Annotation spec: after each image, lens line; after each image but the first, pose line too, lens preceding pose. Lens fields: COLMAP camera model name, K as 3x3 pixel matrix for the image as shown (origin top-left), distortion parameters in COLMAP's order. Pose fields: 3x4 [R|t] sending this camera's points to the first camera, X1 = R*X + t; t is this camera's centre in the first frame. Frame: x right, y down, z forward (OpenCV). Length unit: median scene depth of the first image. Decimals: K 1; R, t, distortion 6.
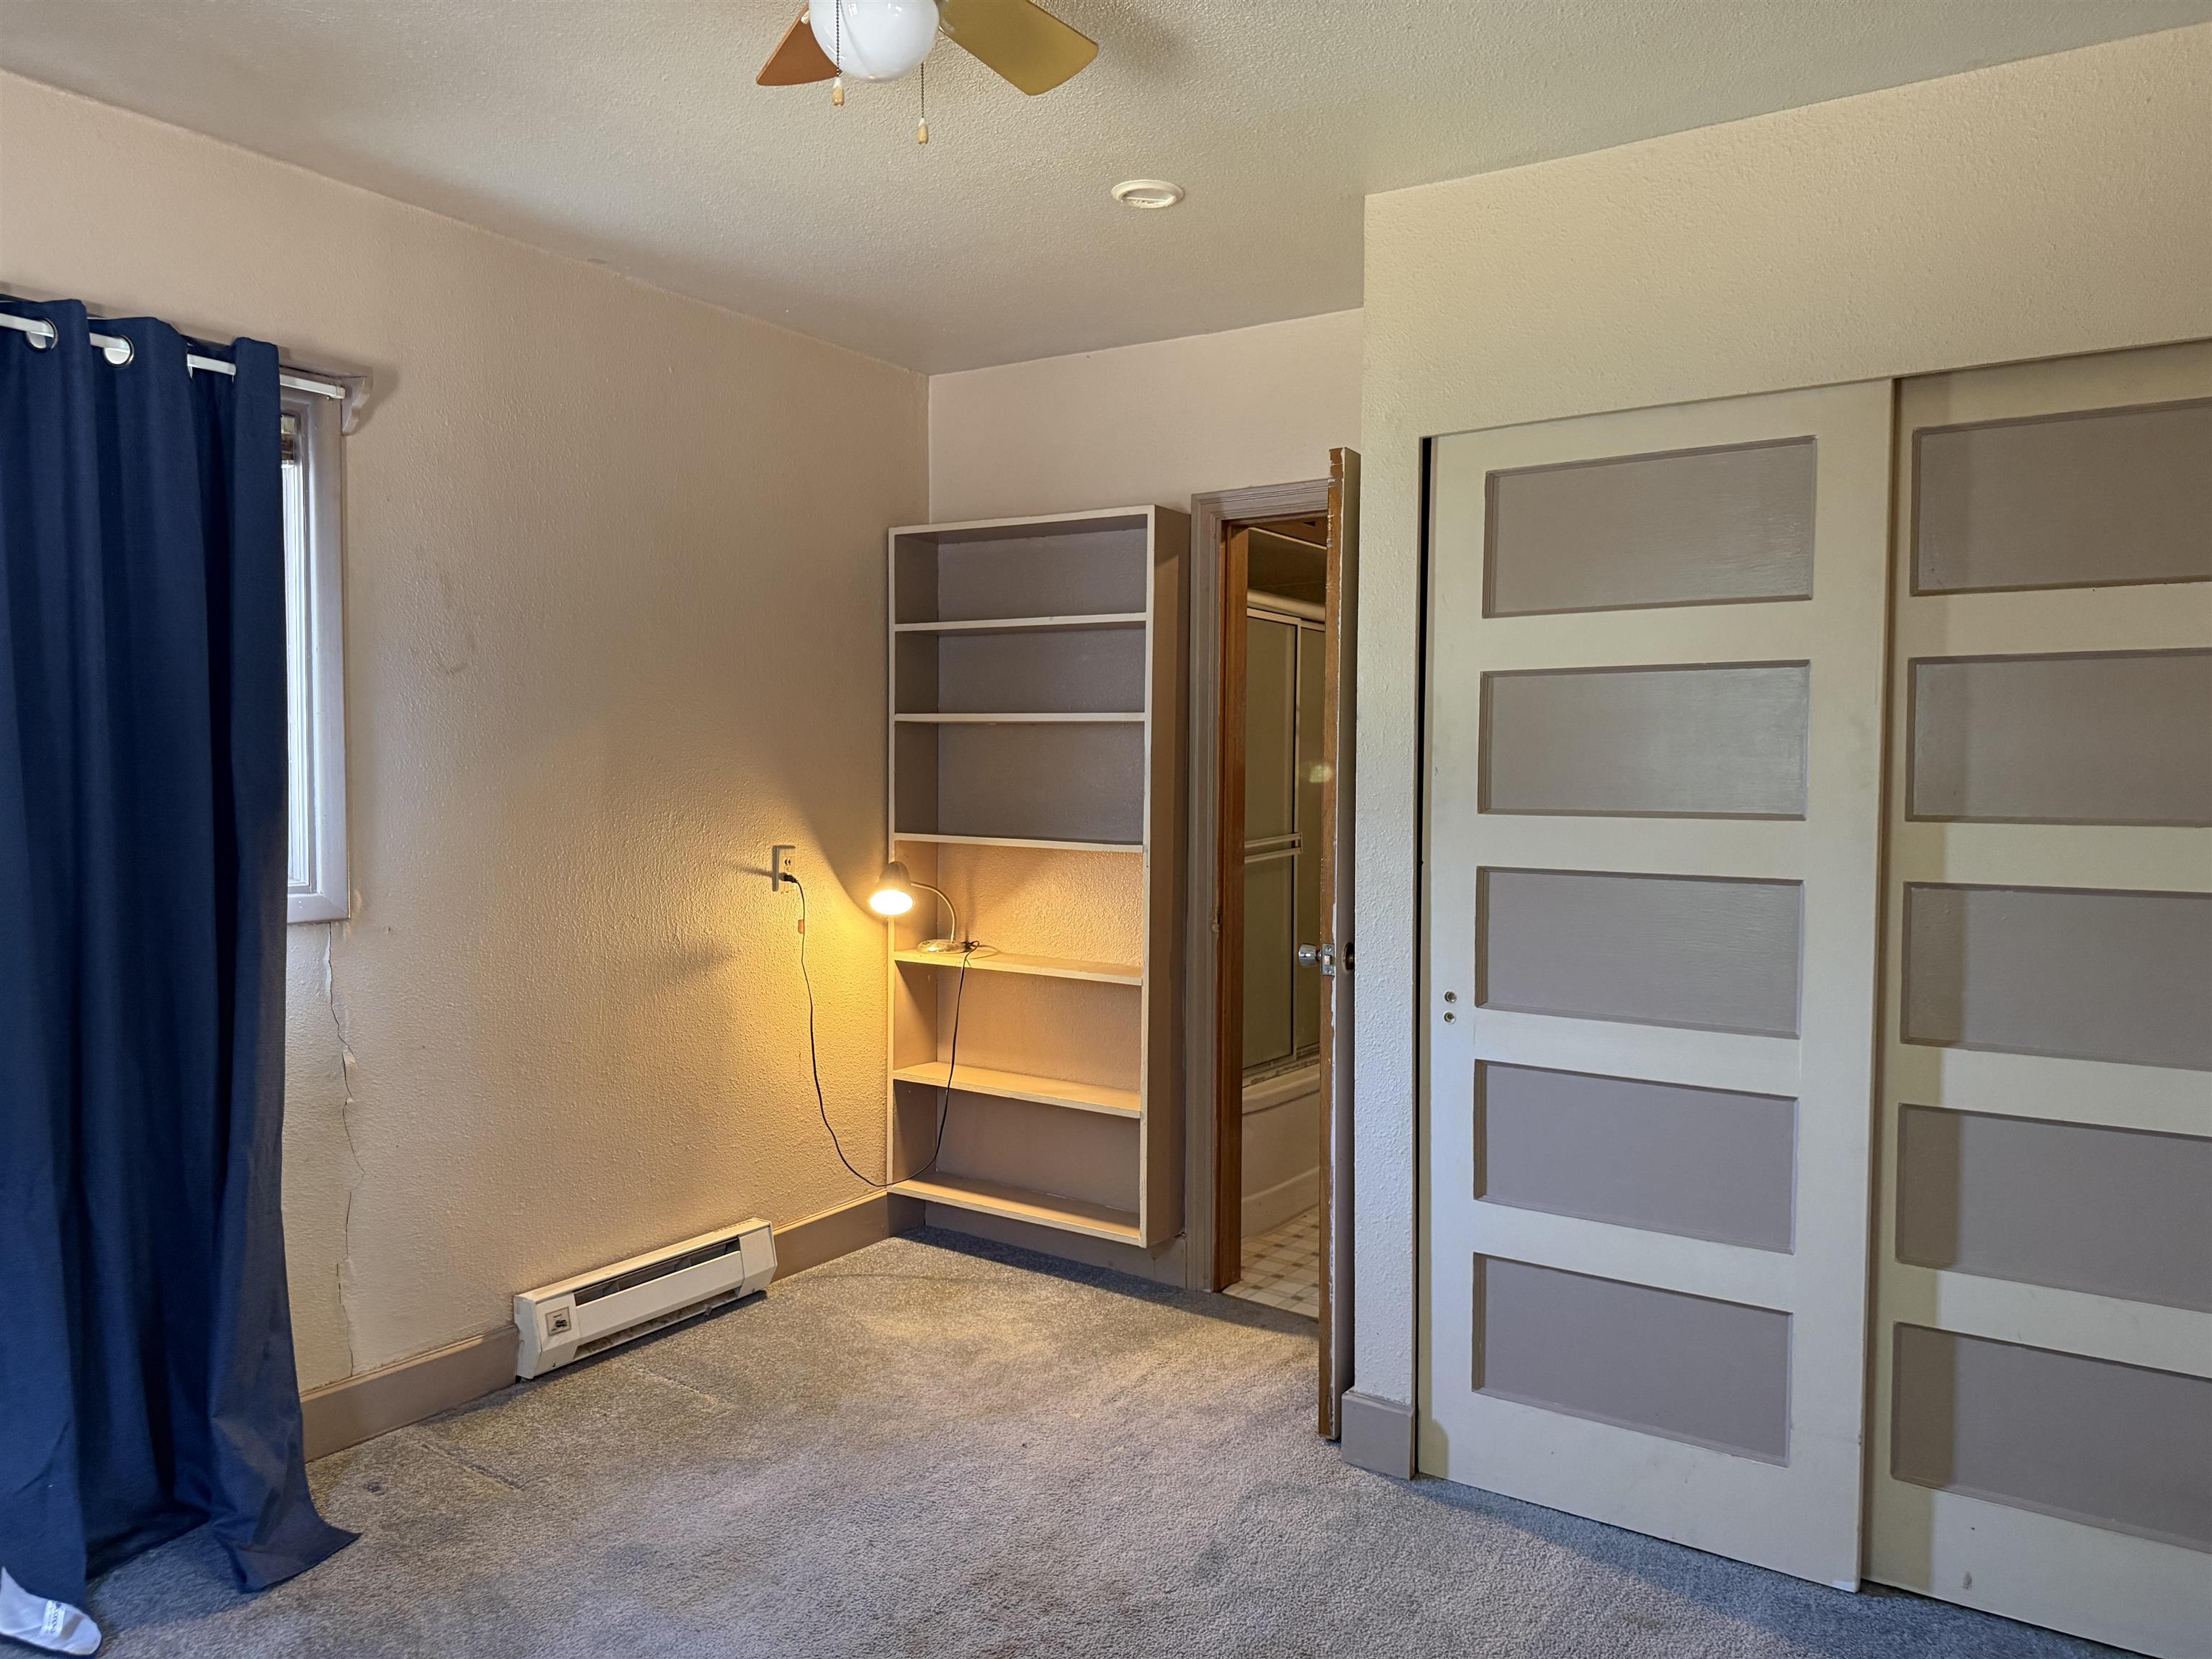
lens RADIAL K [[1568.9, 0, 1106.0], [0, 1568.9, 829.5], [0, 0, 1]] dist [0.004717, -0.005359]
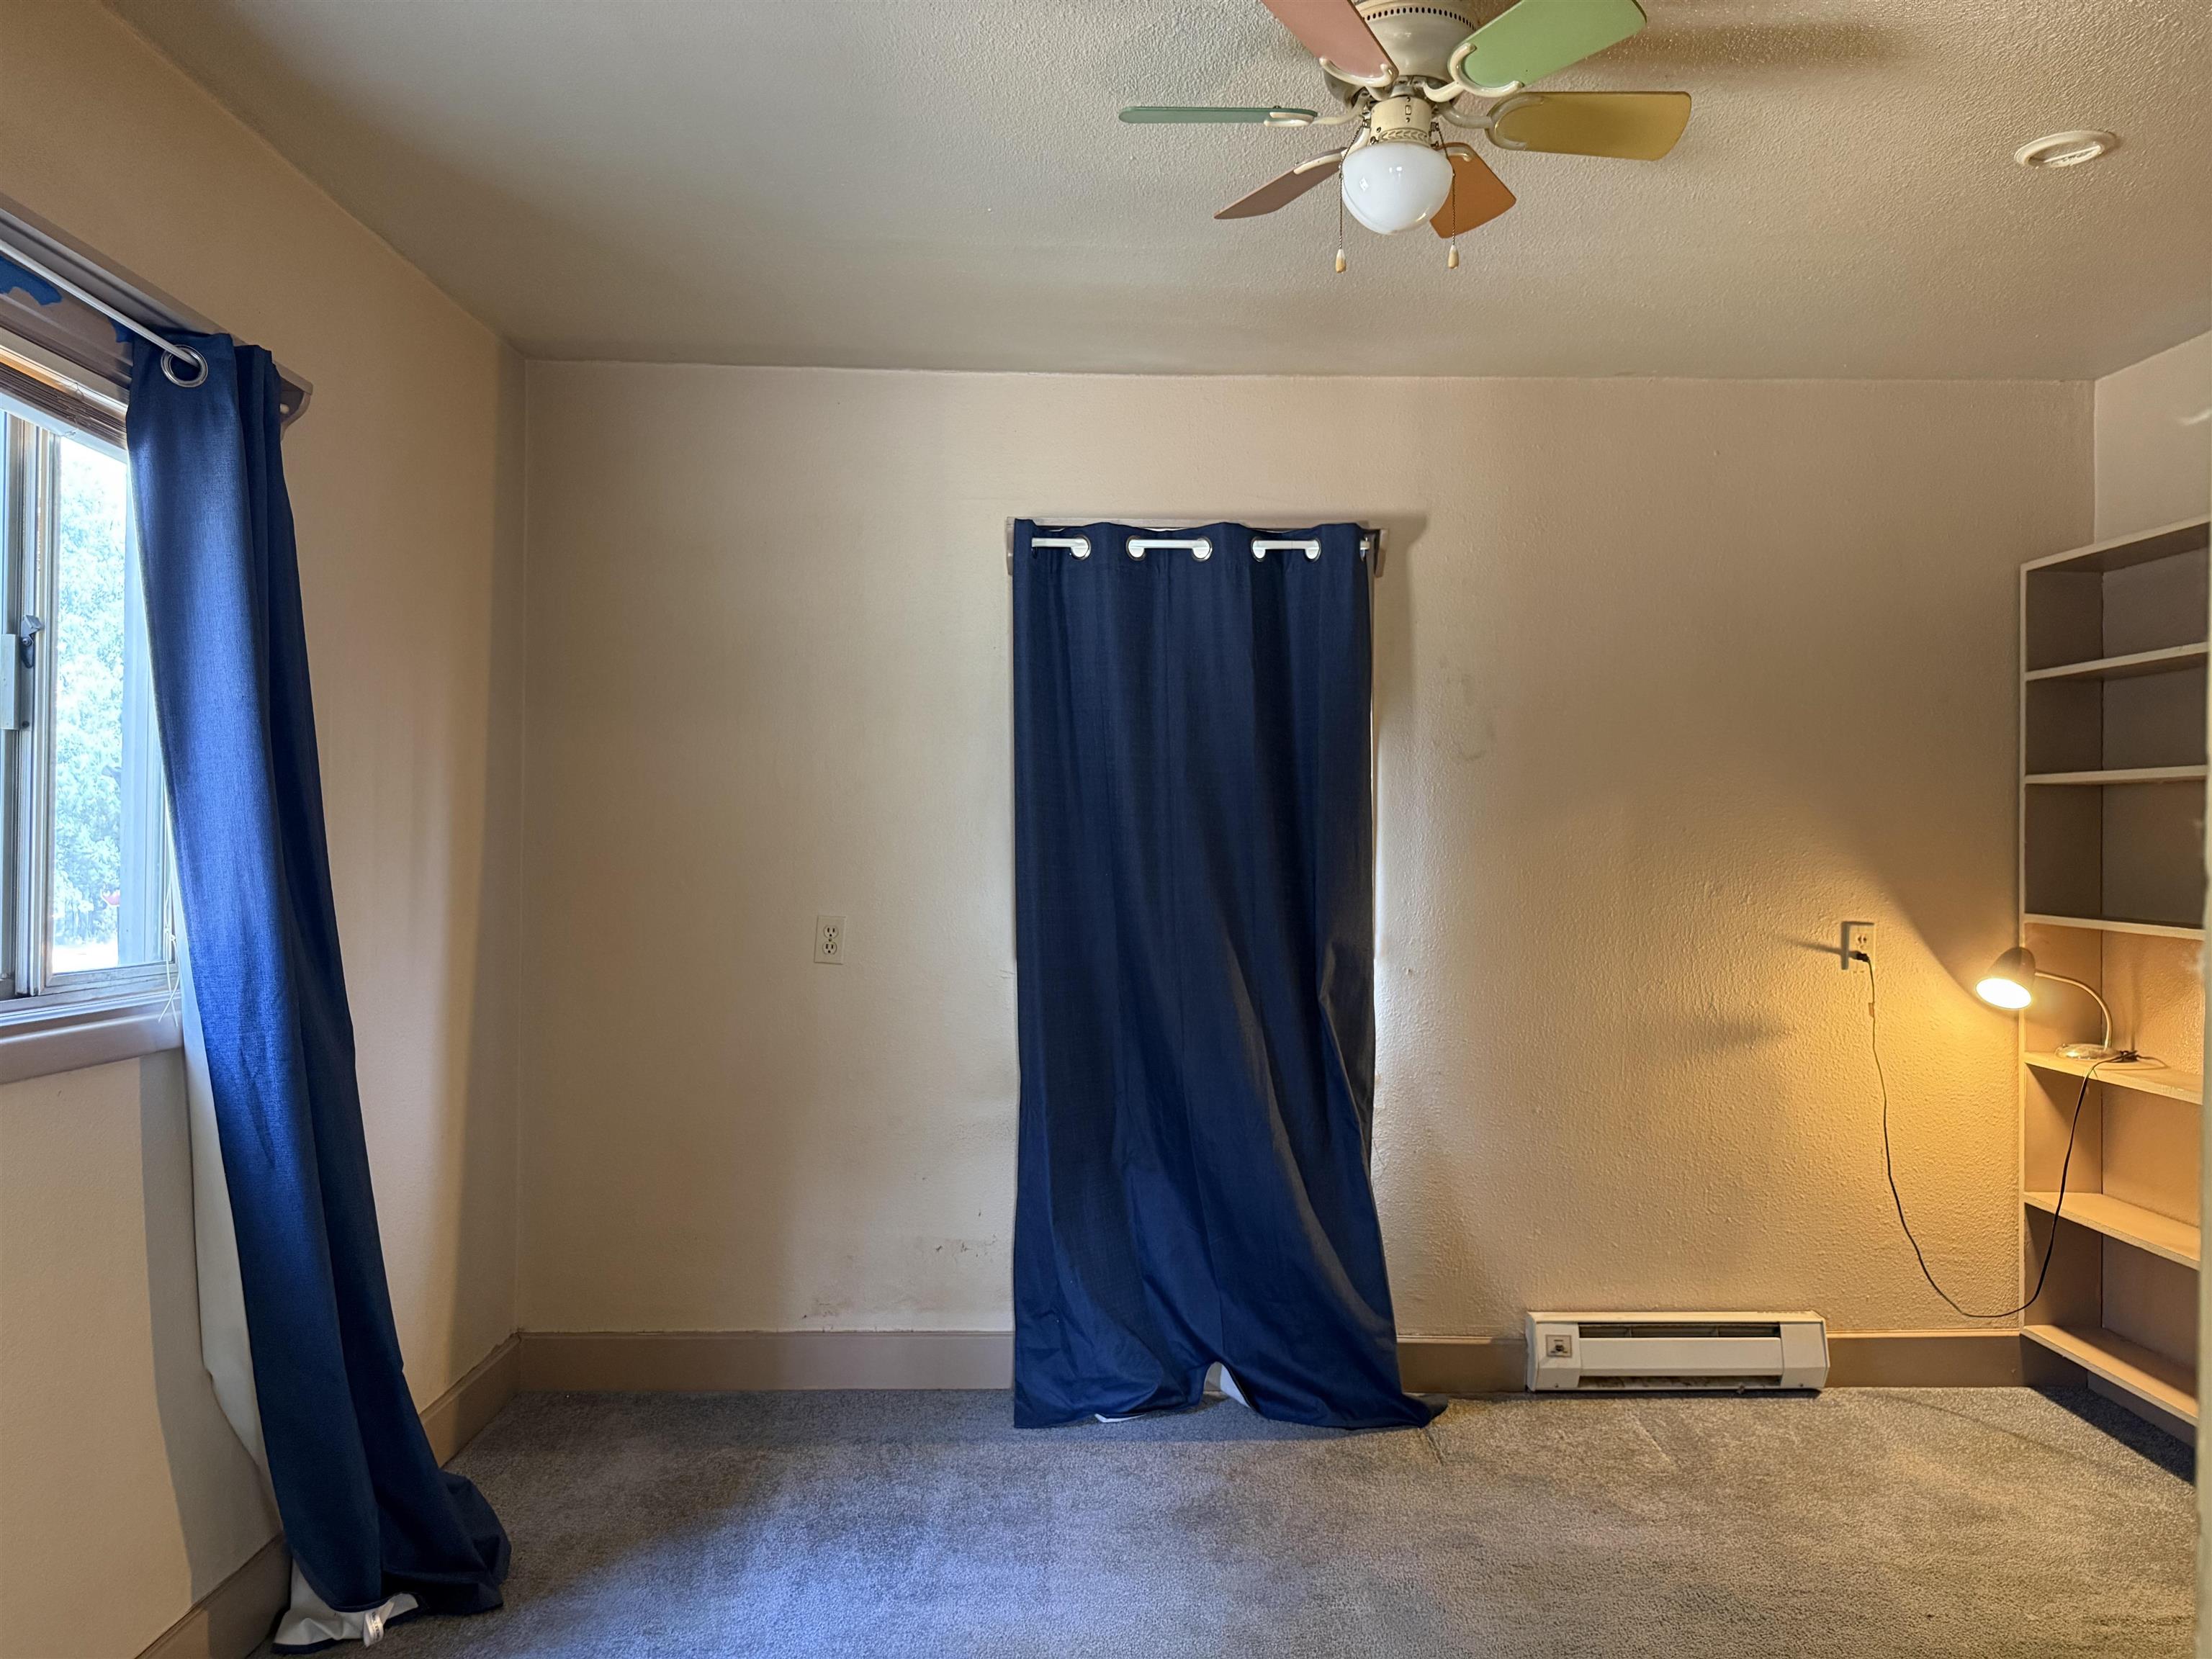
lens RADIAL K [[1650.7, 0, 1106.0], [0, 1650.7, 829.5], [0, 0, 1]] dist [0.000846, -0.006192]
pose [[0.534623, -0.006870, -0.845062, 0.394151], [-0.030828, 0.999143, -0.027626, -0.003766], [0.844528, 0.040821, 0.533953, 0.091621]]
